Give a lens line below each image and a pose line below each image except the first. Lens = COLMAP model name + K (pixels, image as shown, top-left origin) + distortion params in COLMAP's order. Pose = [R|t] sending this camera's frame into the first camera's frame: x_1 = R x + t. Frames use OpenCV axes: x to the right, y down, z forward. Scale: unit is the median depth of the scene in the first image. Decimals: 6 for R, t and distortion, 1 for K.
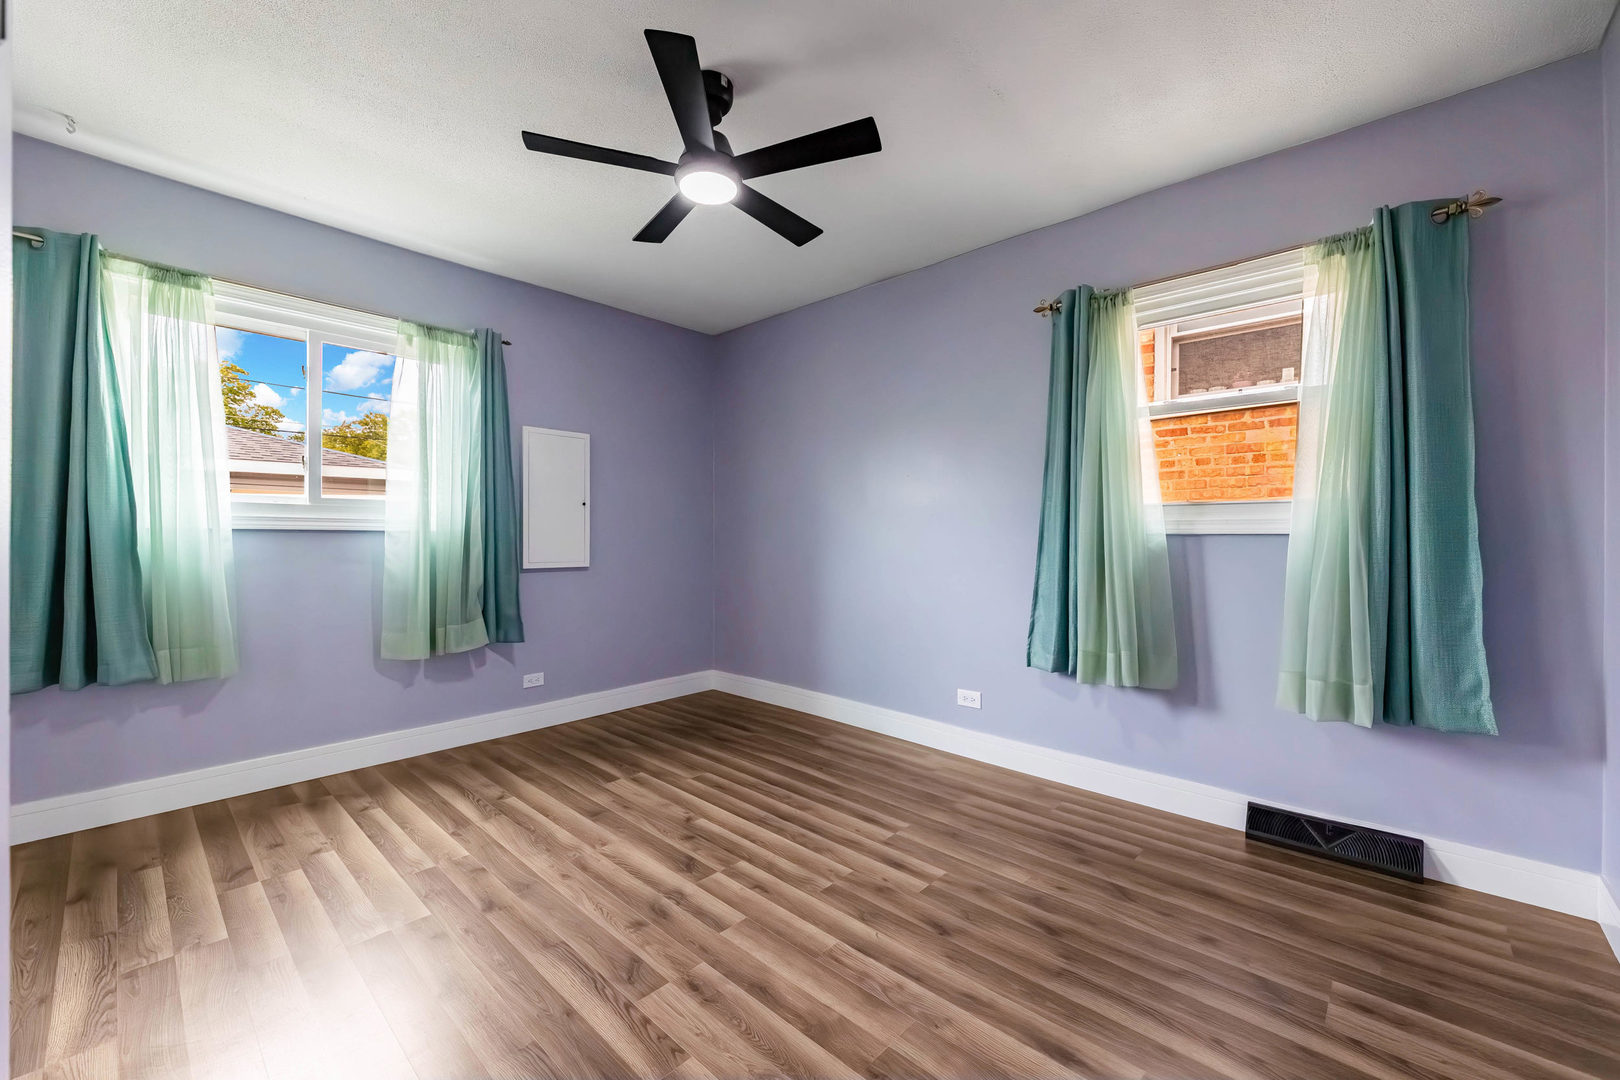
lens RADIAL K [[643.0, 0, 798.3], [0, 643.0, 538.5], [0, 0, 1]] dist [-0.003093, -0.000275]
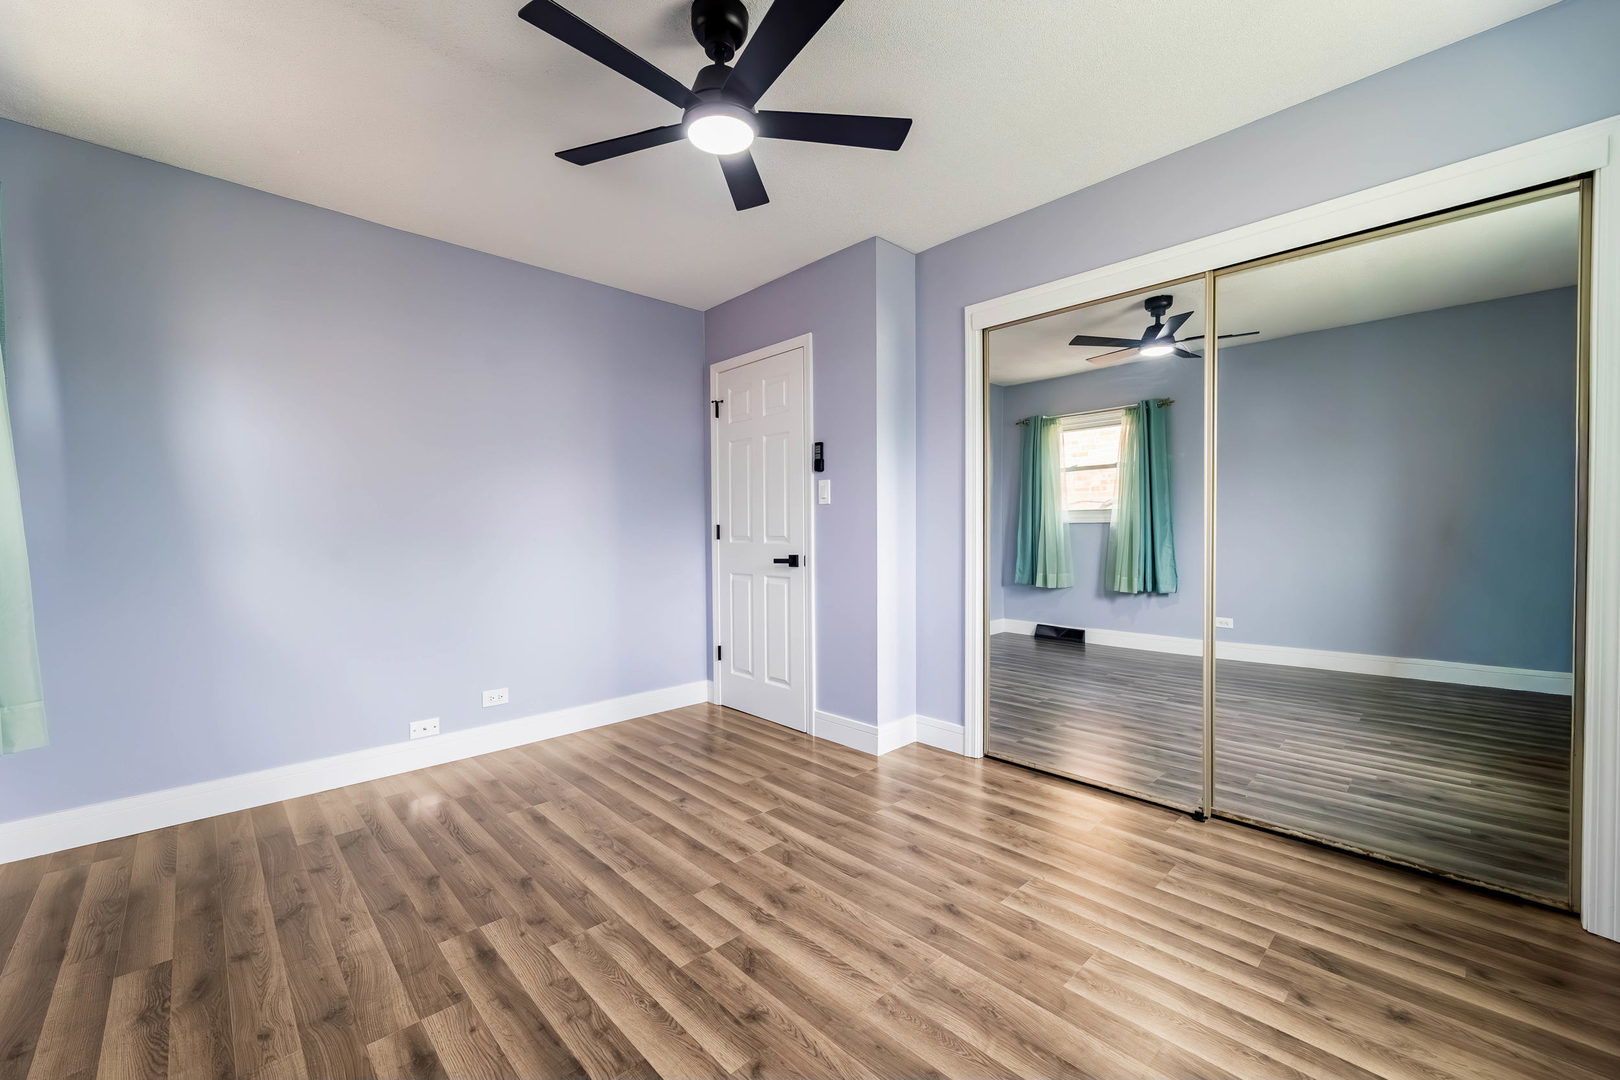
lens RADIAL K [[648.1, 0, 802.3], [0, 648.1, 538.6], [0, 0, 1]] dist [-0.001324, -0.000406]
pose [[-0.998220, 0.004316, 0.059487, -0.299910], [0.005505, 0.999788, 0.019850, -0.011990], [-0.059388, 0.020142, -0.998032, 1.885680]]
